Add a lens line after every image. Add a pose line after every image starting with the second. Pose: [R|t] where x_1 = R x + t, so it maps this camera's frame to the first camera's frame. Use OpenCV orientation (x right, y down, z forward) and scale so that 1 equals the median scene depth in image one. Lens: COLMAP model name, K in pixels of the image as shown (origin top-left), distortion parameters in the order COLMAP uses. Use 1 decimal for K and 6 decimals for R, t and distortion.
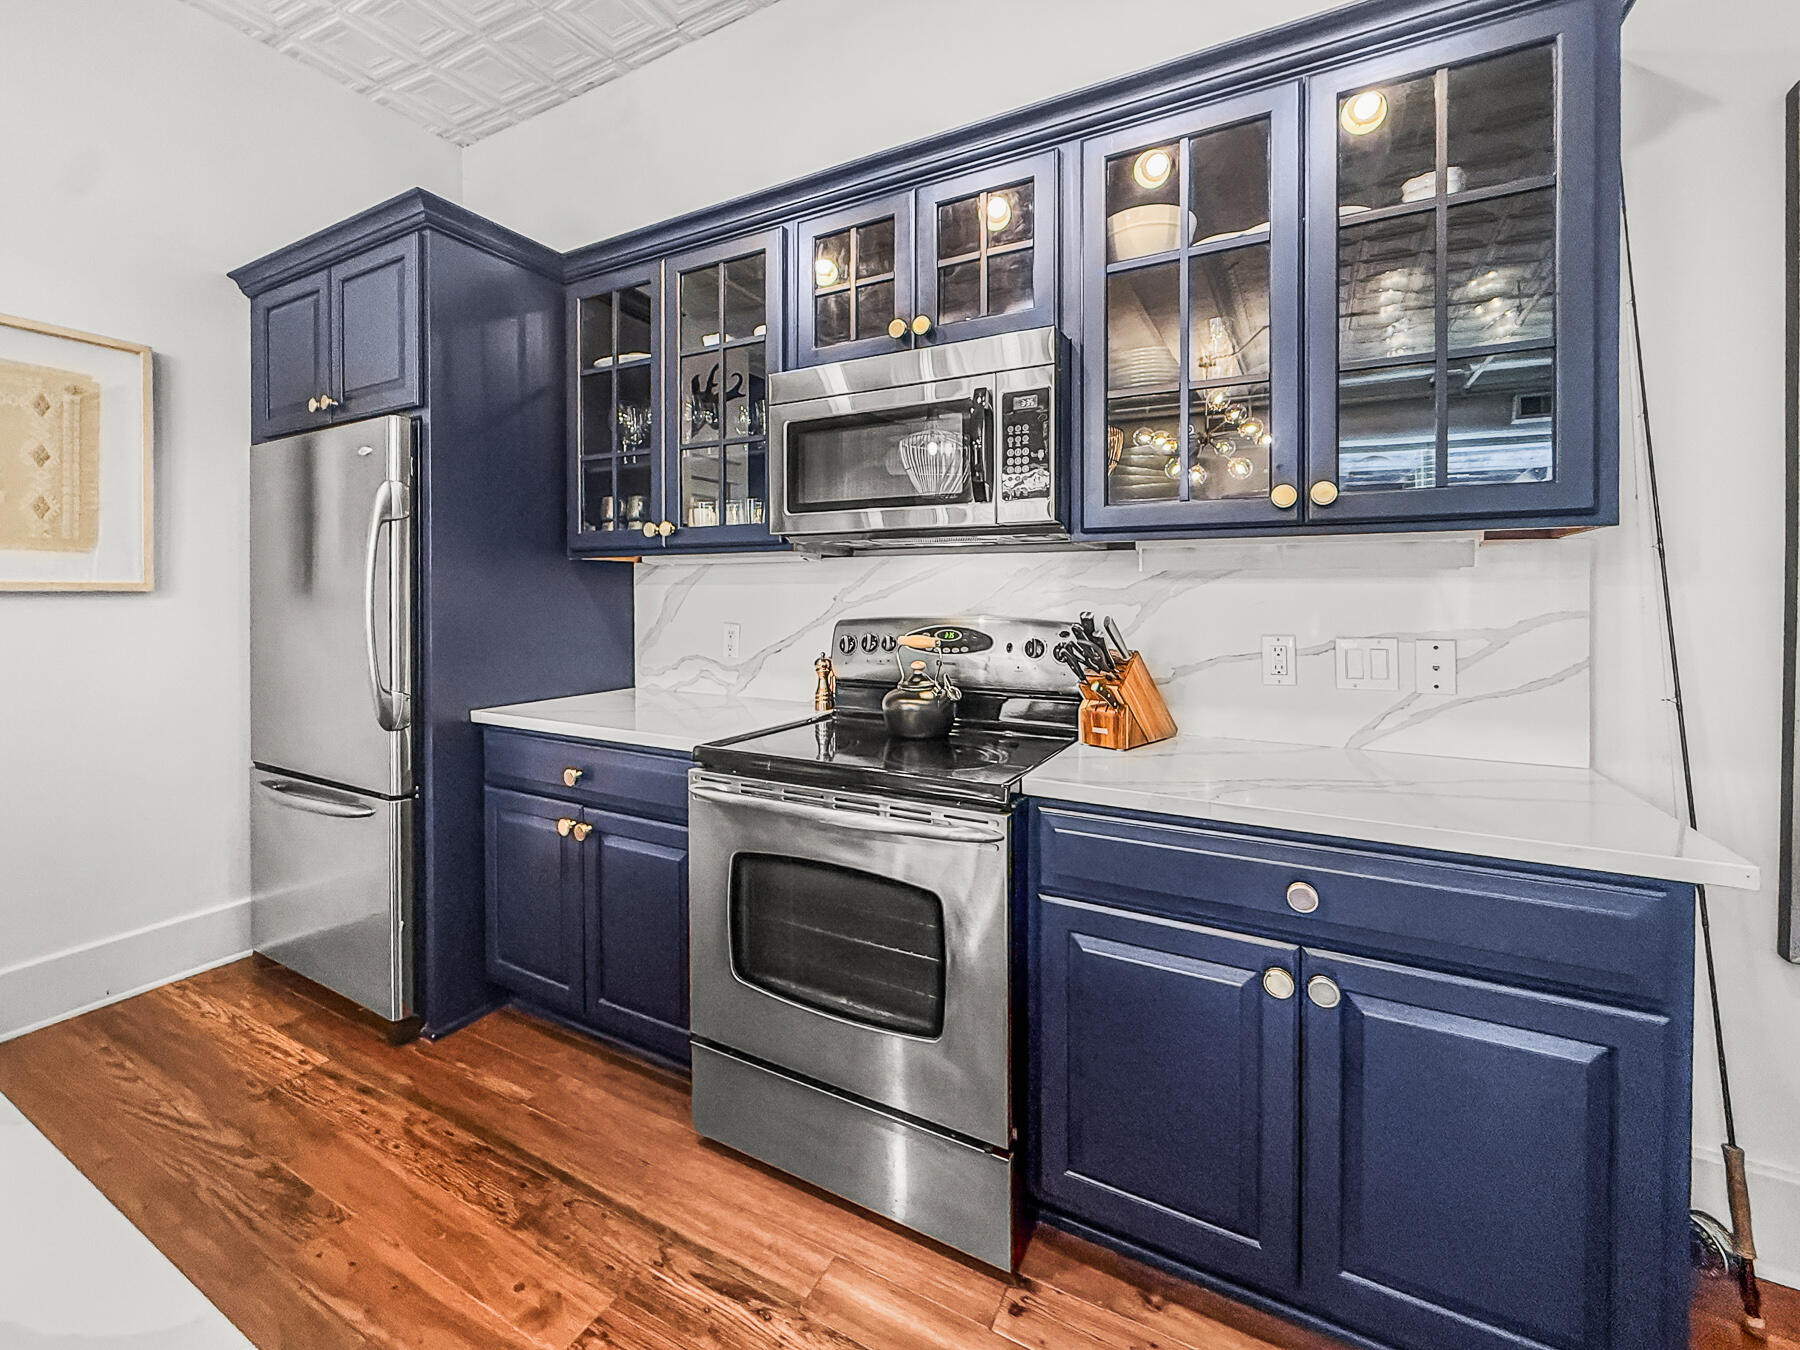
lens RADIAL K [[721.9, 0, 902.5], [0, 721.9, 666.5], [0, 0, 1]] dist [-0.000224, -0.000180]
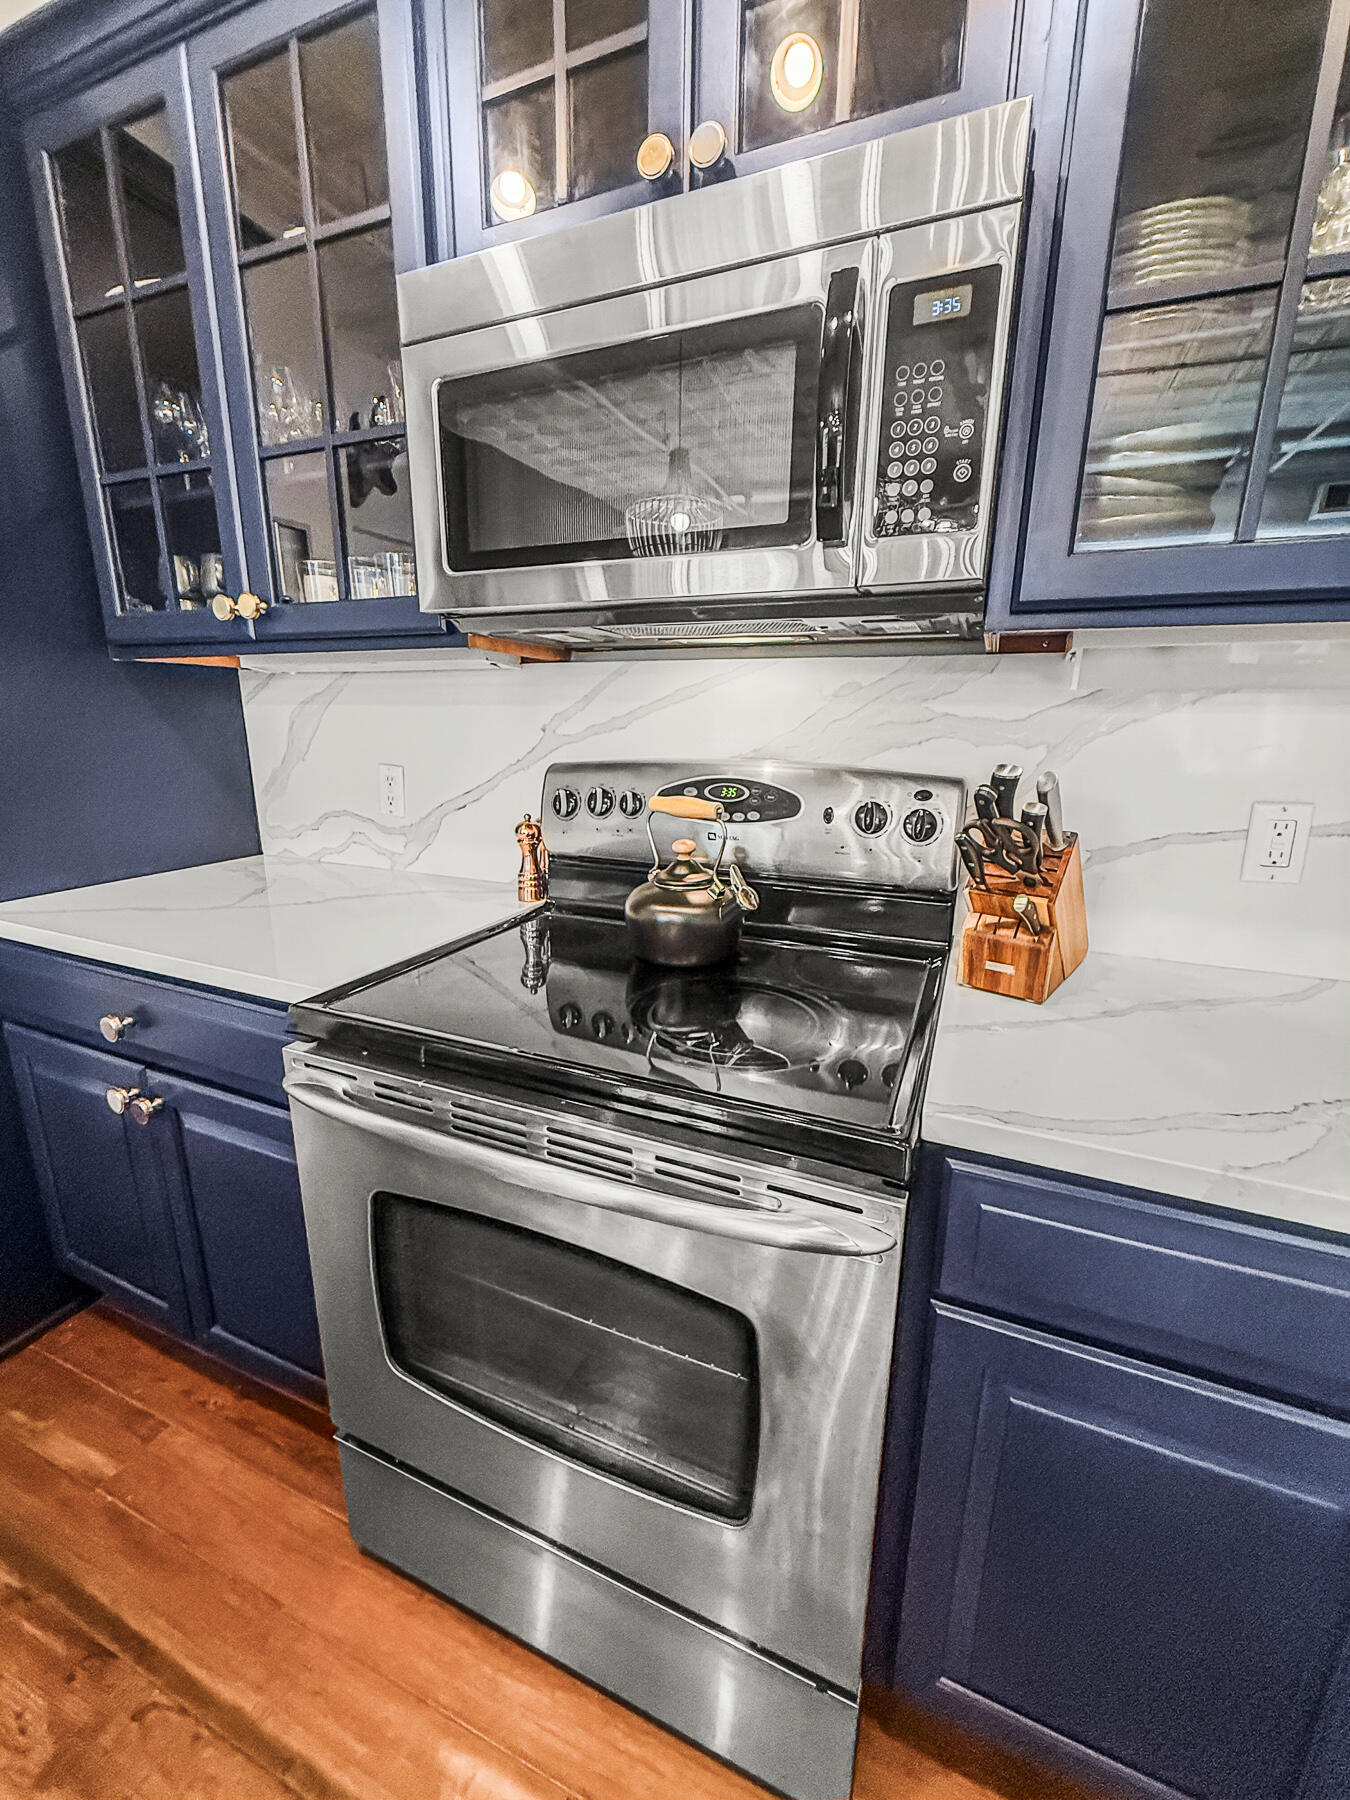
lens RADIAL K [[721.9, 0, 679.1], [0, 721.9, 910.7], [0, 0, 1]] dist [-0.000224, -0.000180]
pose [[0.996967, -0.009782, 0.077210, -0.027740], [-0.002755, 0.987013, 0.160617, -0.043086], [-0.077779, -0.160342, 0.983992, 0.375451]]
